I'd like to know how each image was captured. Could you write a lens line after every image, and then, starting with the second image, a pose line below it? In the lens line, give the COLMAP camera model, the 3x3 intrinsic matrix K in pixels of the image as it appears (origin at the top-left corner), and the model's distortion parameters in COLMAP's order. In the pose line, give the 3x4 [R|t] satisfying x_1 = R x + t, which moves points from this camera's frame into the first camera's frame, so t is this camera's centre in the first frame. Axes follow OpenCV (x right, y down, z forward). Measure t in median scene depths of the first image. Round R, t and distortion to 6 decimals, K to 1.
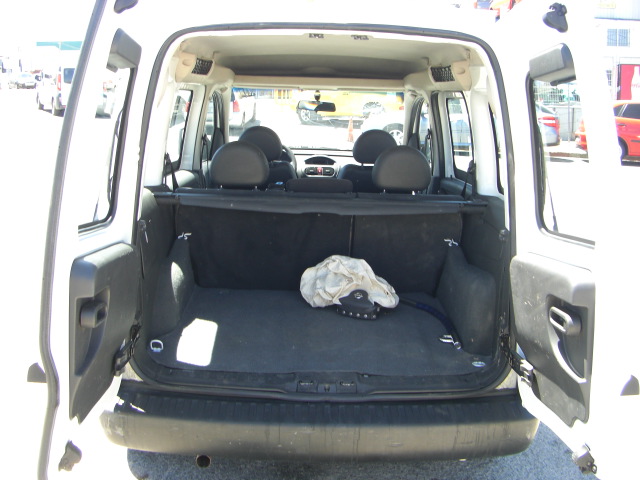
lens RADIAL K [[725.2, 0, 321.5], [0, 725.2, 203.4], [0, 0, 1]] dist [-0.199385, 0.123977]
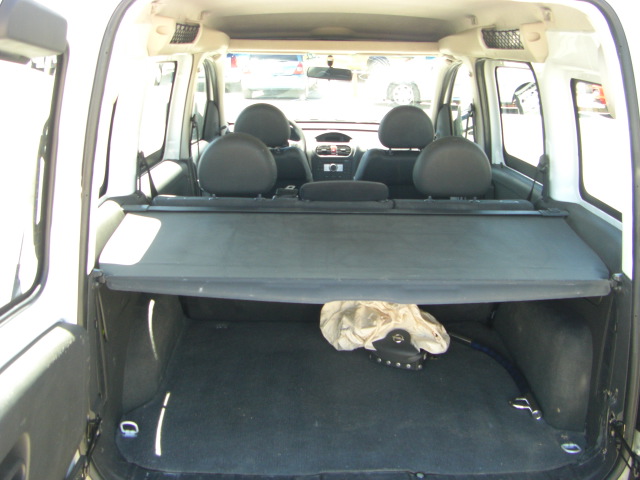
lens RADIAL K [[733.1, 0, 318.1], [0, 733.1, 205.4], [0, 0, 1]] dist [-0.219504, 0.261415]
pose [[0.999869, -0.014377, -0.007440, -0.023948], [0.014842, 0.997652, 0.066867, -0.060399], [0.006461, -0.066968, 0.997734, 0.236775]]
